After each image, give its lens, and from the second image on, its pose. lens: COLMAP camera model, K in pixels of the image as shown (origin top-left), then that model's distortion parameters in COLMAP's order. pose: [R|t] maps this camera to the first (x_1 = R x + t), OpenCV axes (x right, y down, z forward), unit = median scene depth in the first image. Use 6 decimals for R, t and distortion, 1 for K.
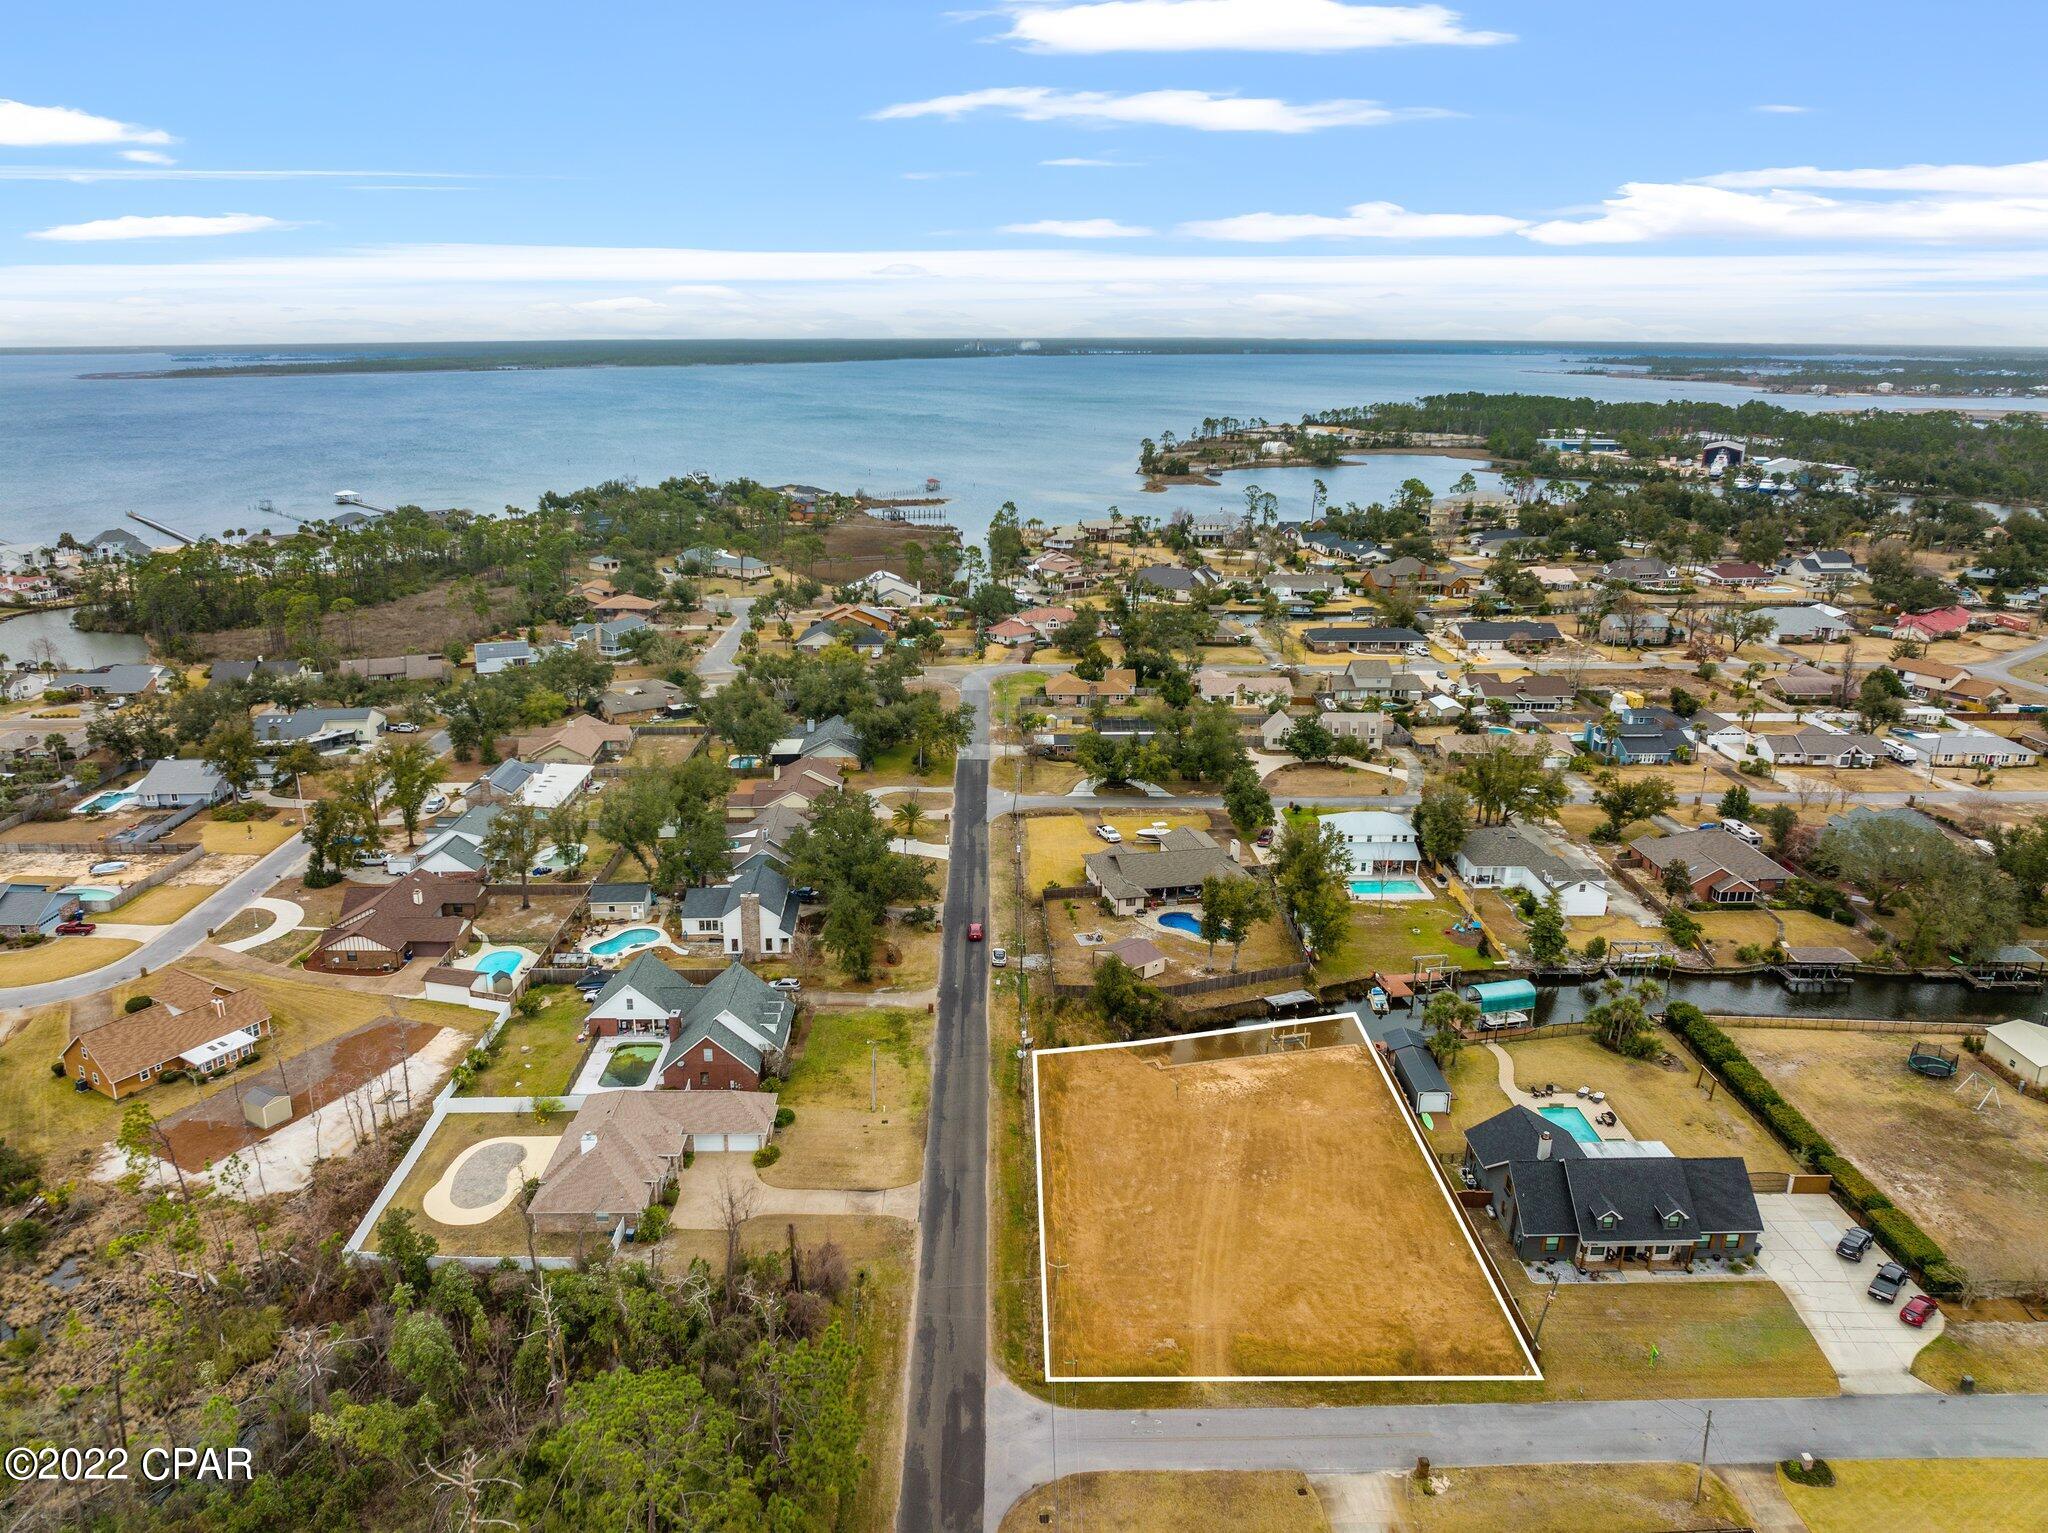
lens RADIAL K [[1454.0, 0, 1024.0], [0, 1454.0, 766.5], [0, 0, 1]] dist [-0.036790, -0.001609]
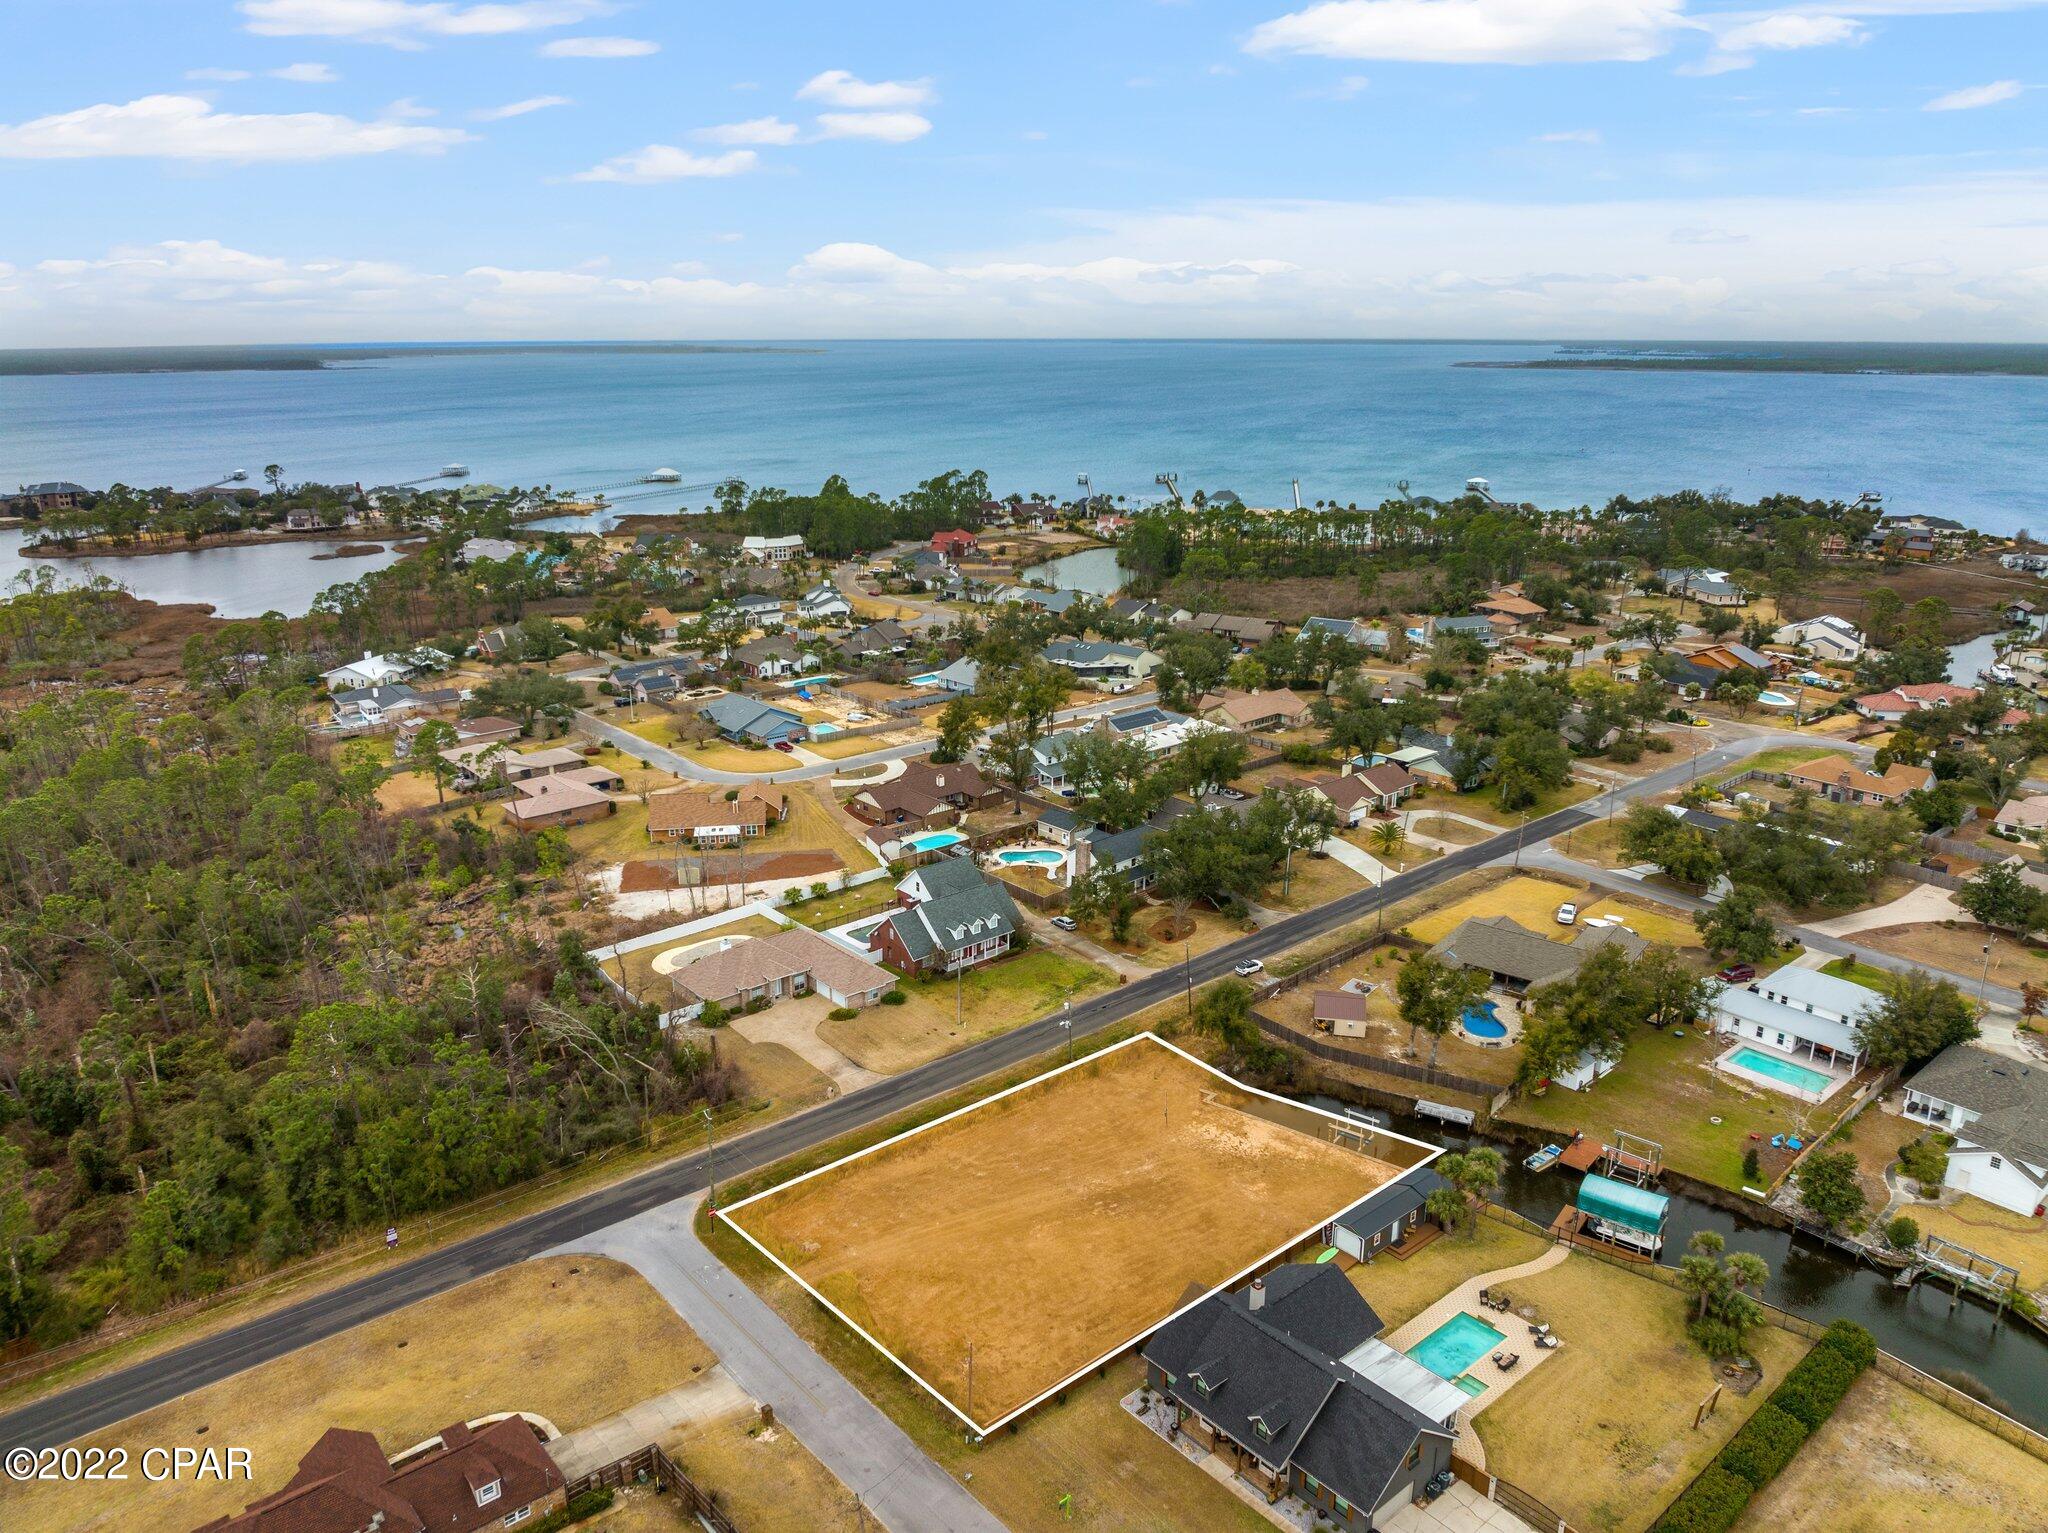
lens RADIAL K [[1453.2, 0, 1015.1], [0, 1453.2, 768.2], [0, 0, 1]] dist [-0.033201, -0.000430]
pose [[0.633202, 0.221720, -0.741549, 0.690295], [-0.219216, 0.970234, 0.102909, -0.080373], [0.742294, 0.097397, 0.662959, 0.244286]]
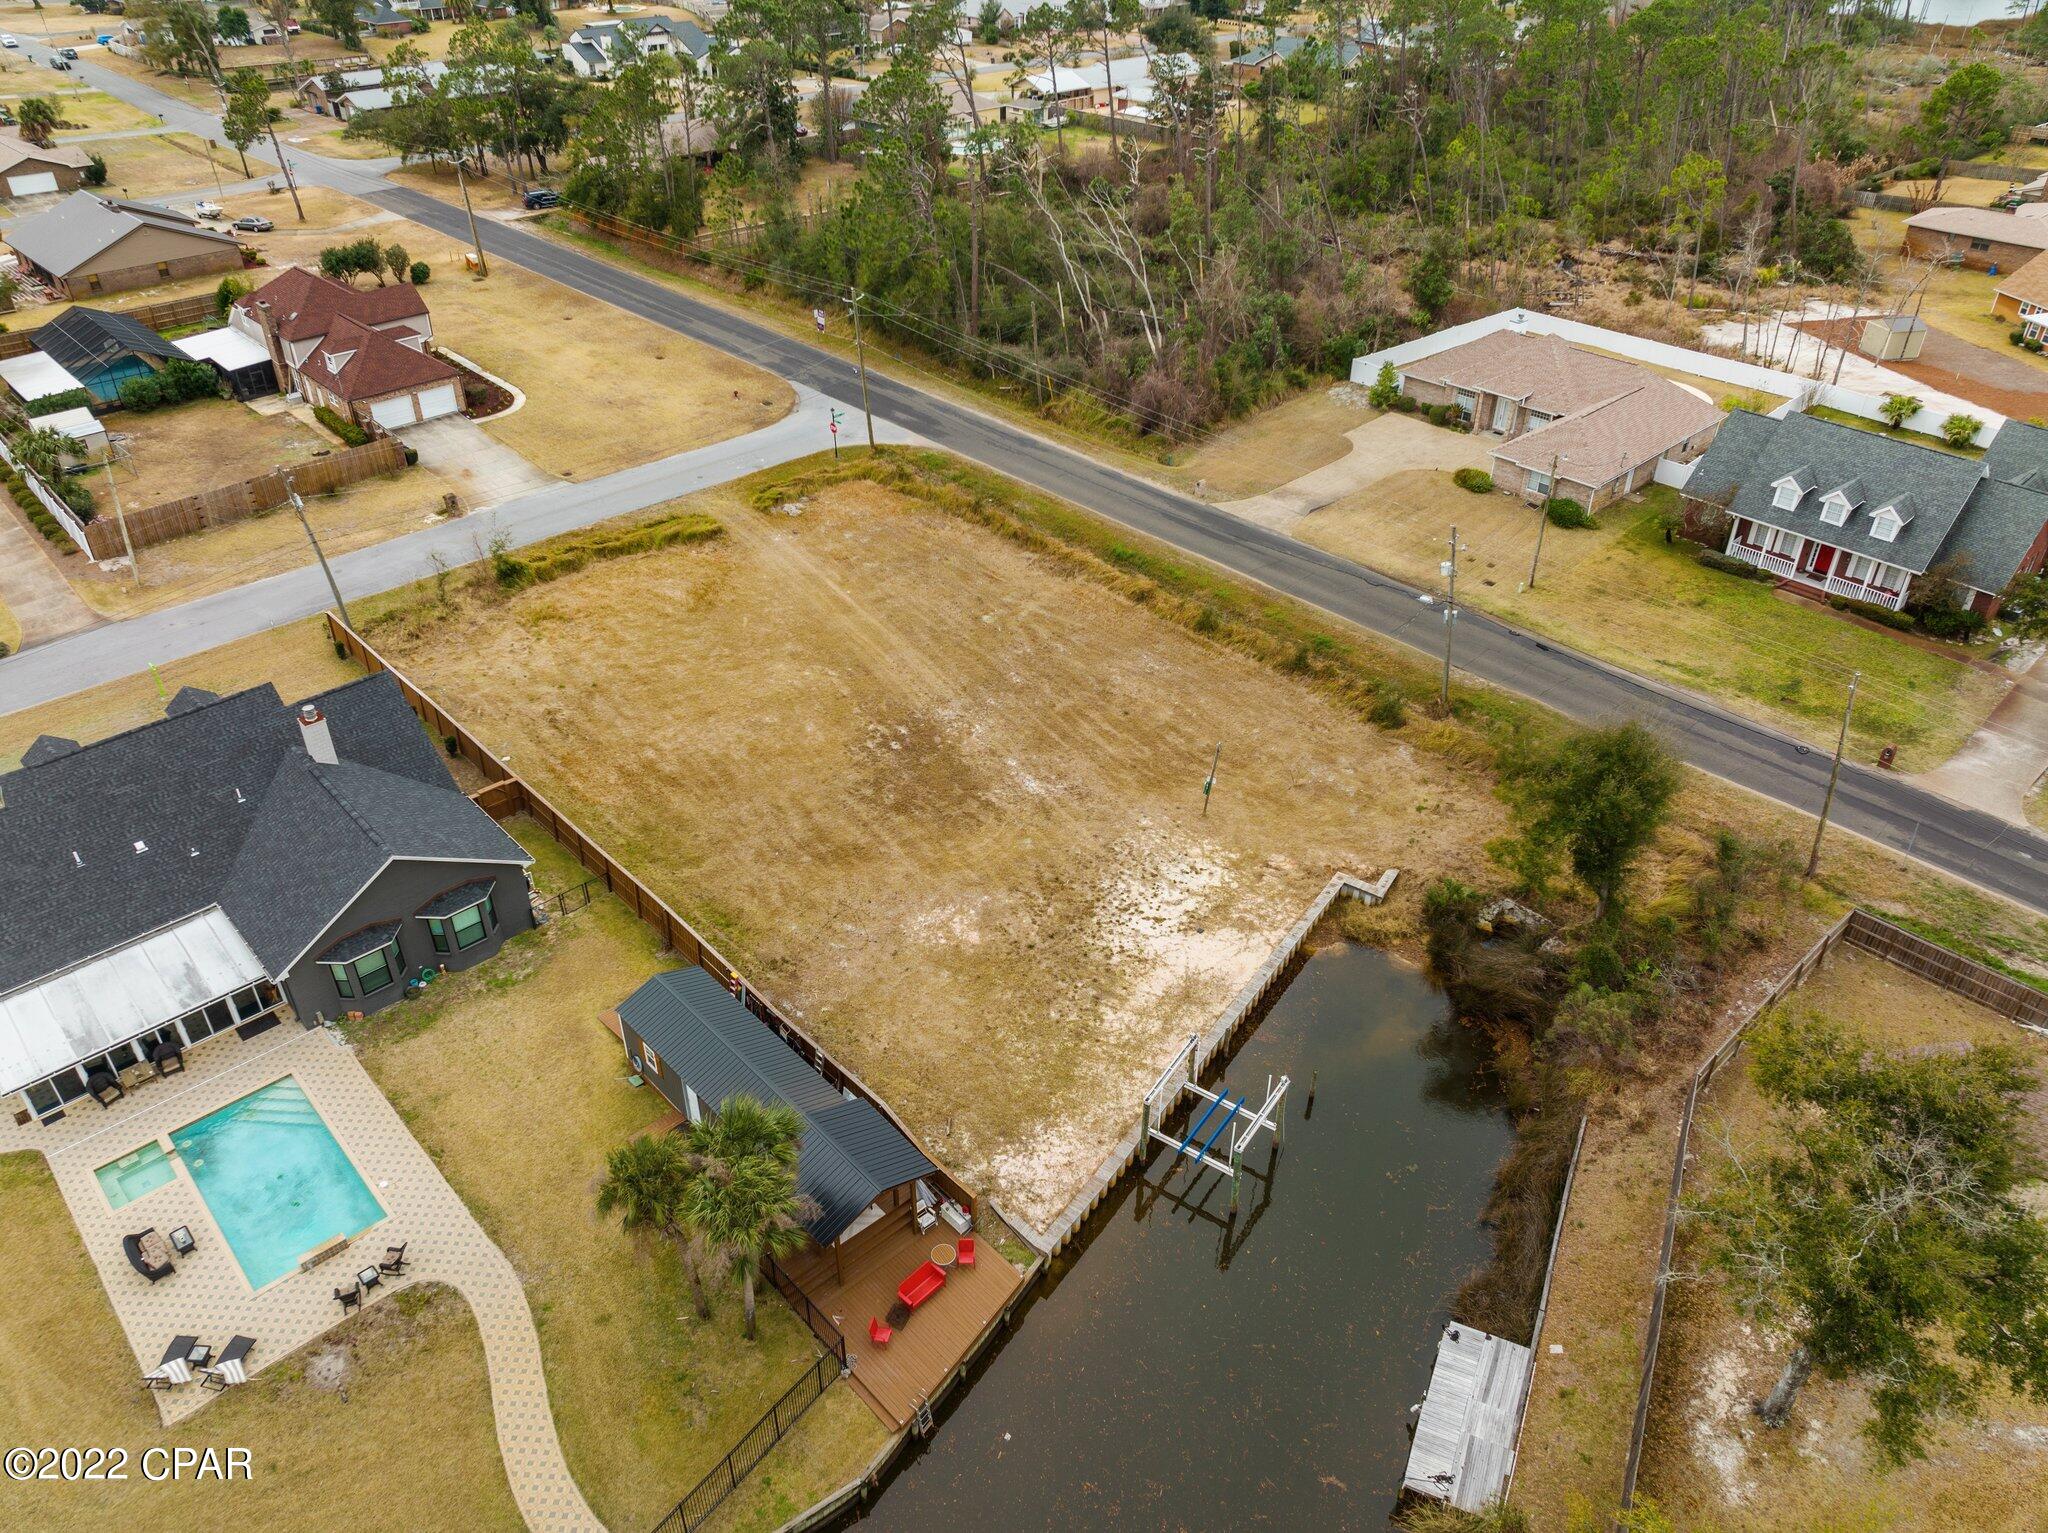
lens RADIAL K [[1444.5, 0, 1006.7], [0, 1444.5, 772.1], [0, 0, 1]] dist [-0.029406, -0.004581]
pose [[-0.746488, 0.369555, -0.553339, 0.372386], [-0.193787, 0.674799, 0.712104, -0.073229], [0.636555, 0.638807, -0.432115, 1.103994]]
